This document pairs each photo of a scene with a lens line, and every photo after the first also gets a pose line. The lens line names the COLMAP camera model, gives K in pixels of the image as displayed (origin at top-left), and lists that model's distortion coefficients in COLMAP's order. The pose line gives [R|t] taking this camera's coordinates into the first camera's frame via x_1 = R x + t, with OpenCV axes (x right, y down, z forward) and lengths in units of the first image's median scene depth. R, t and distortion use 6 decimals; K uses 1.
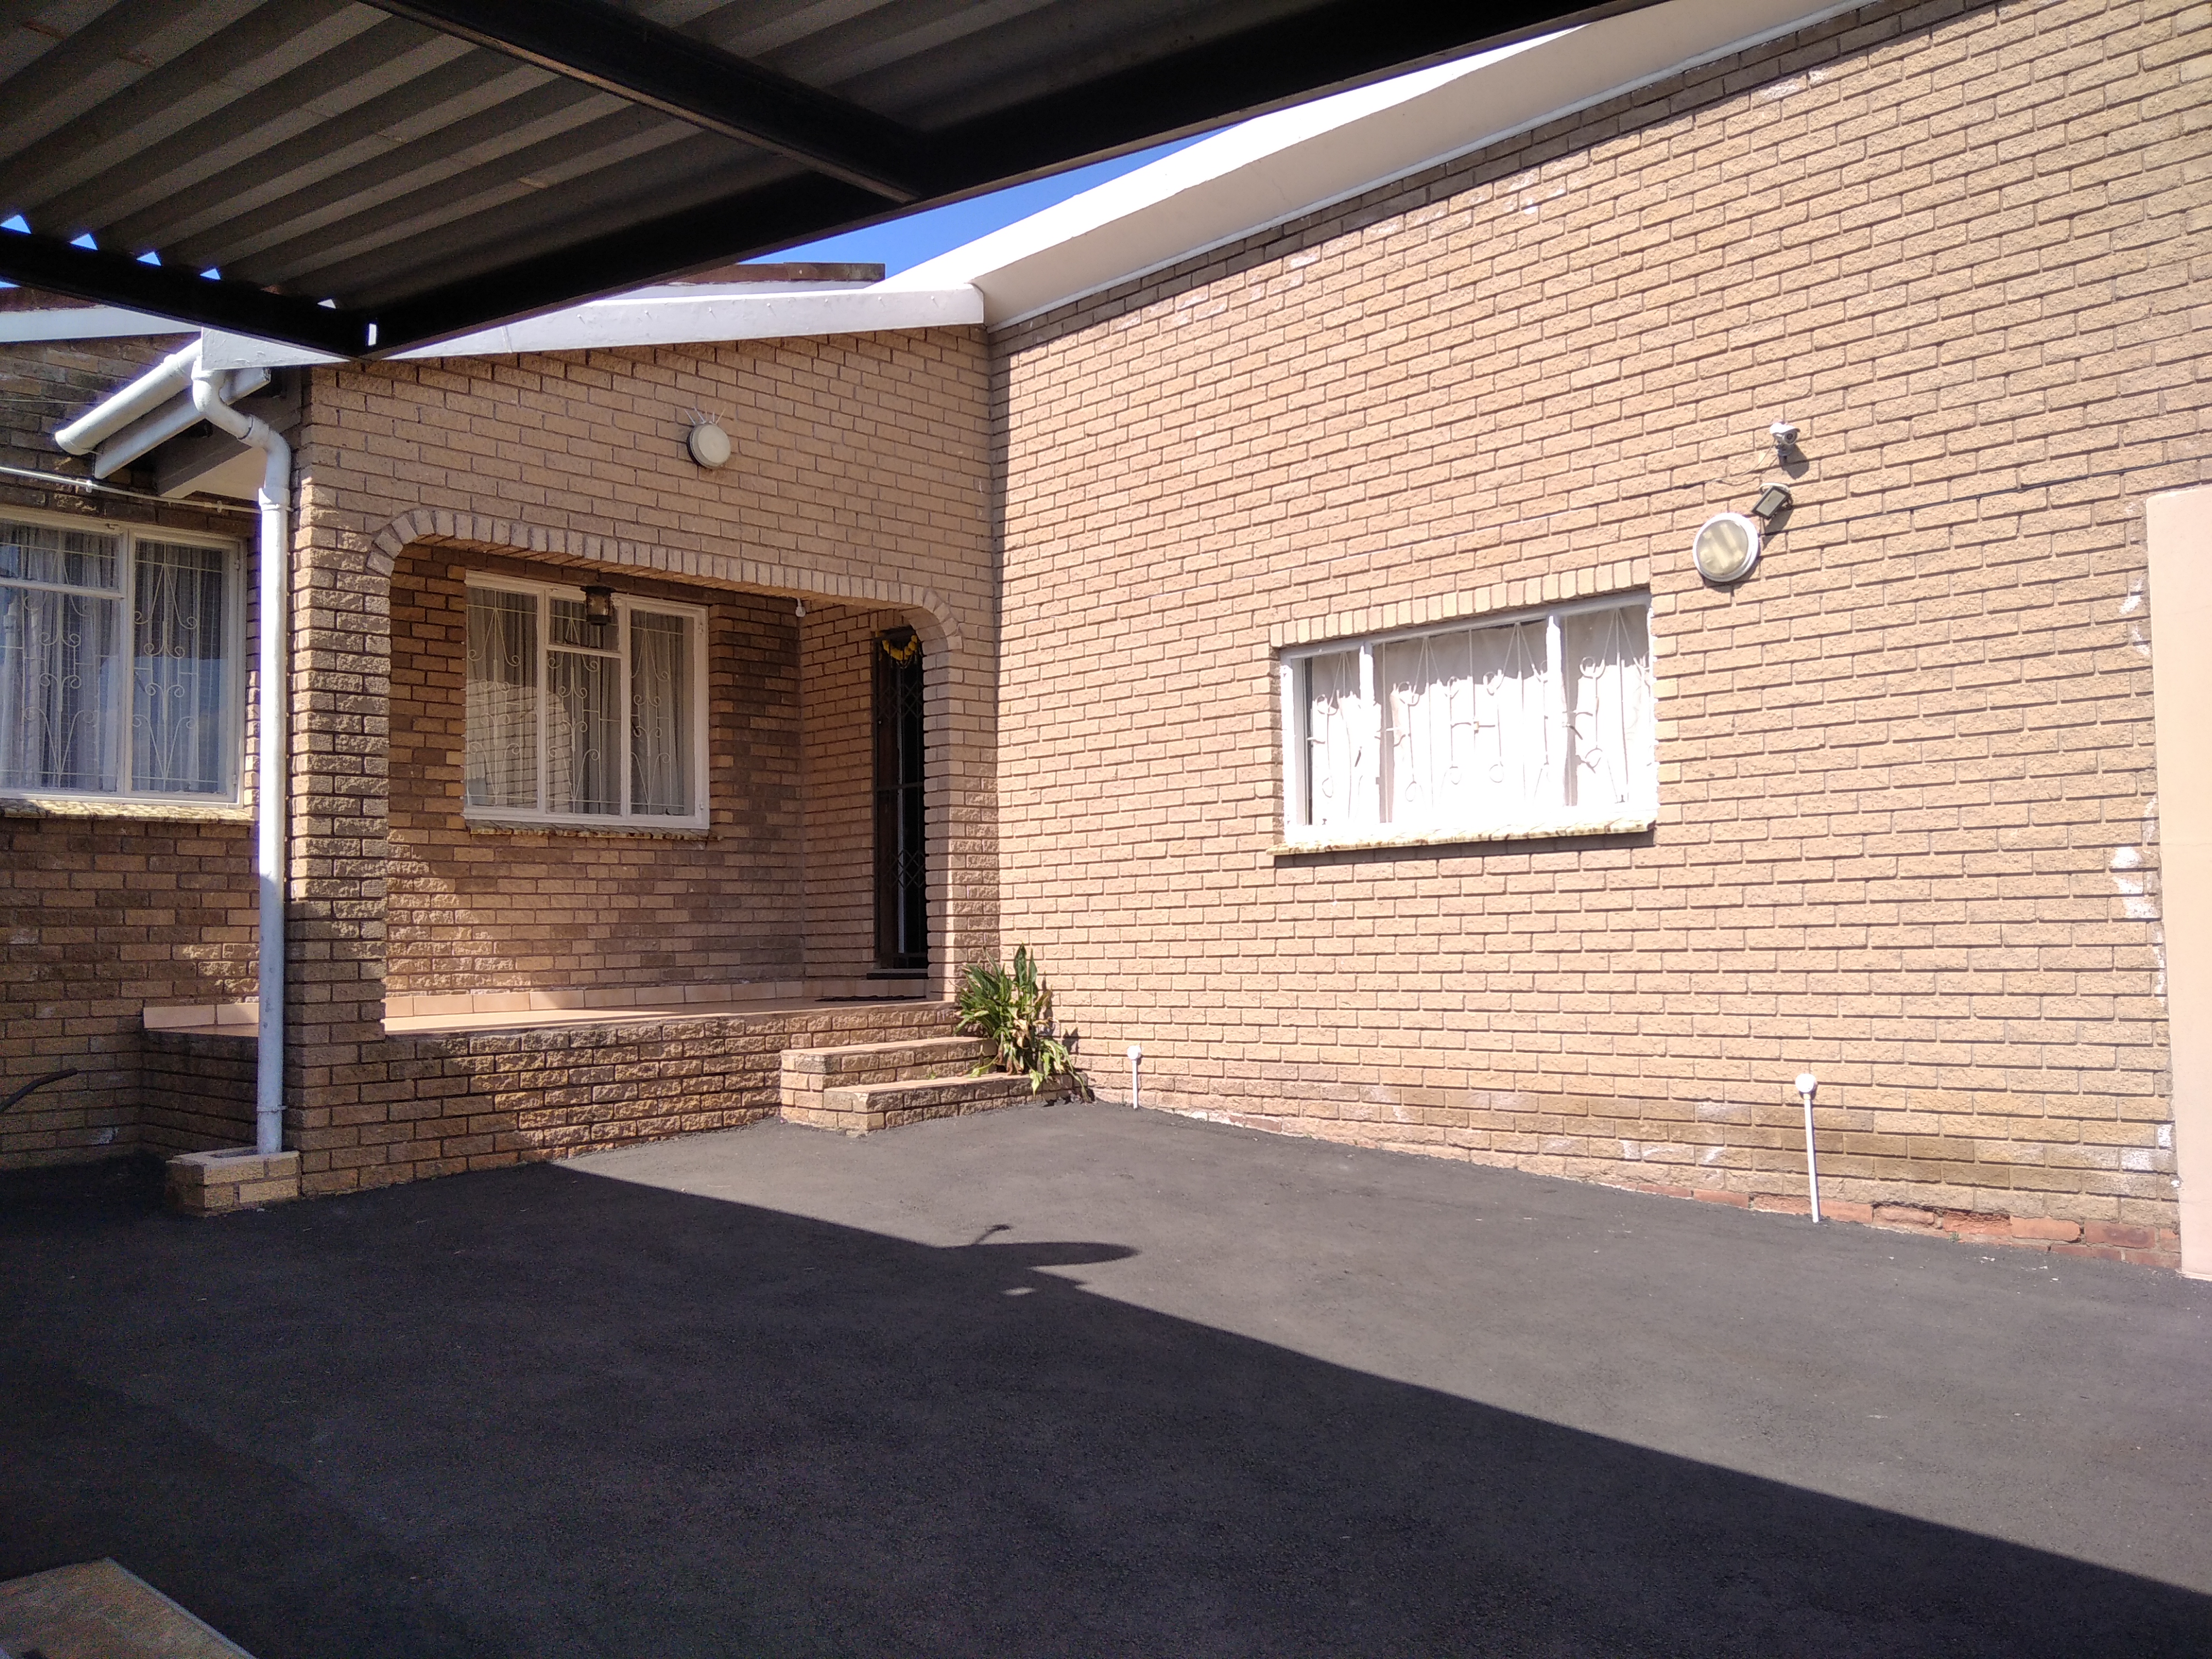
lens RADIAL K [[1798.9, 0, 1106.0], [0, 1798.9, 829.5], [0, 0, 1]] dist [0.090470, -0.151789]
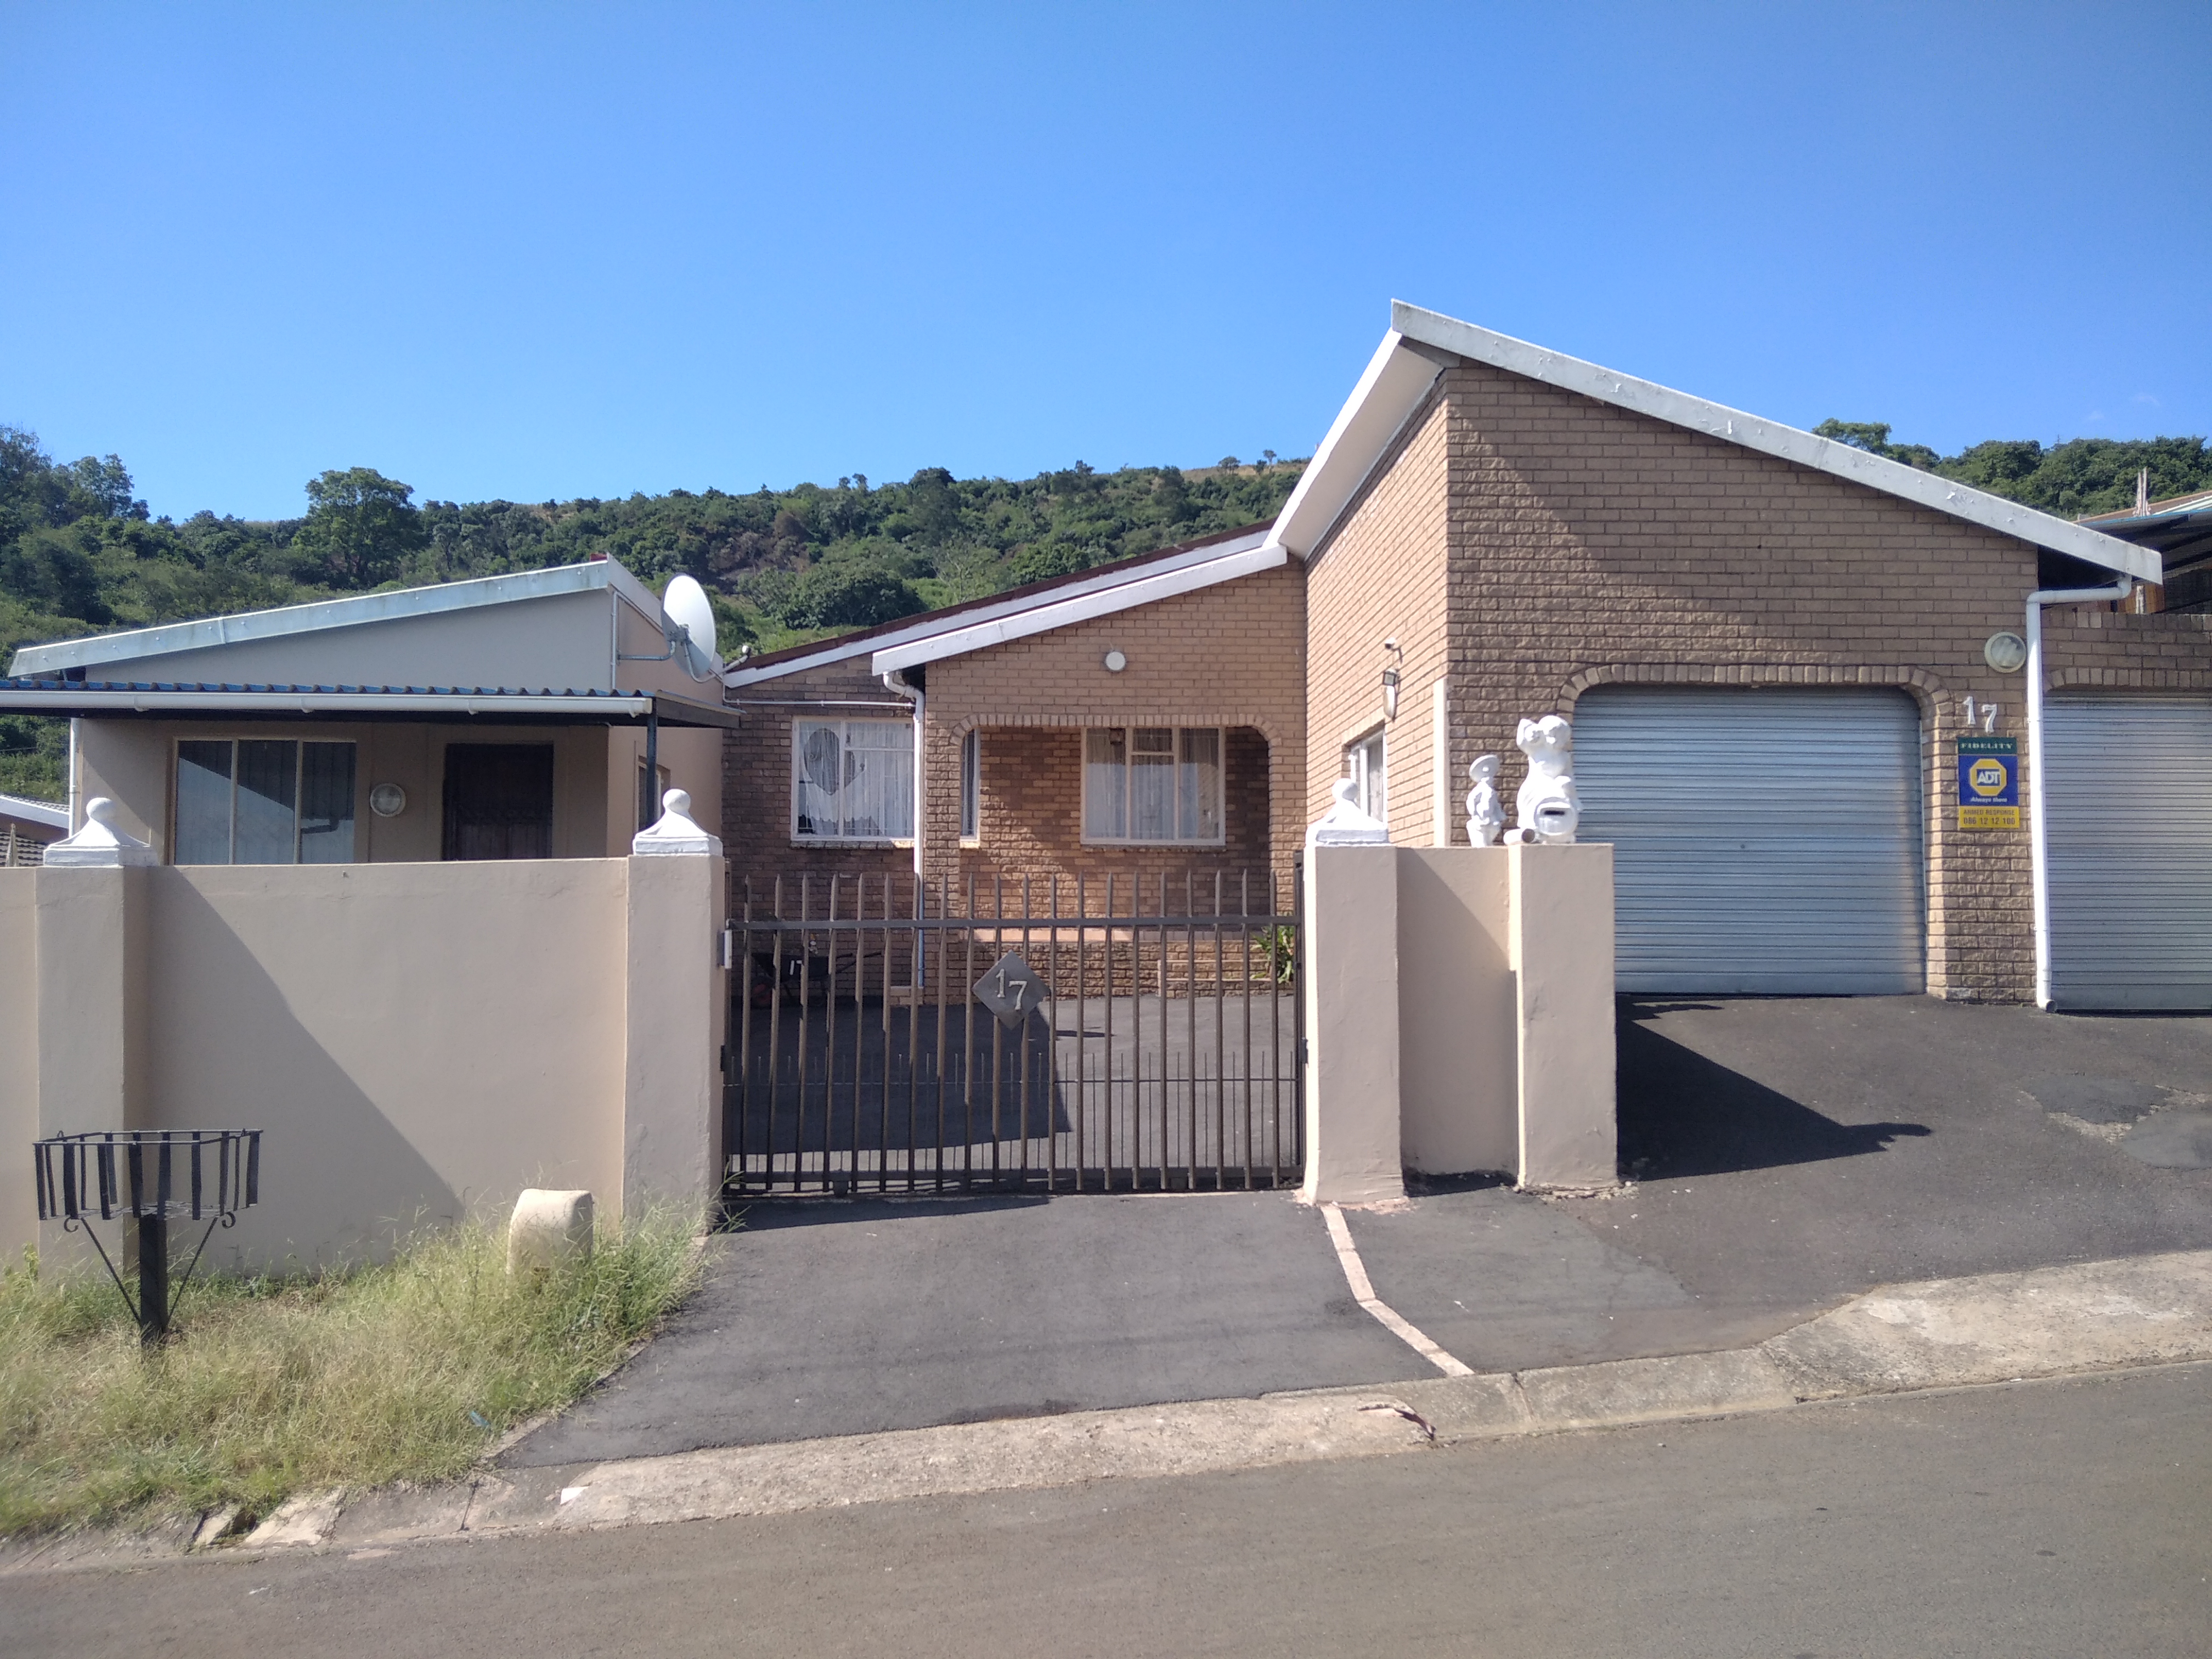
lens RADIAL K [[1798.9, 0, 1106.0], [0, 1798.9, 829.5], [0, 0, 1]] dist [0.090470, -0.151789]
pose [[0.727646, -0.022176, -0.685594, 1.110143], [0.025871, 0.999653, -0.004876, -0.012339], [0.685465, -0.014188, 0.727968, -0.466477]]
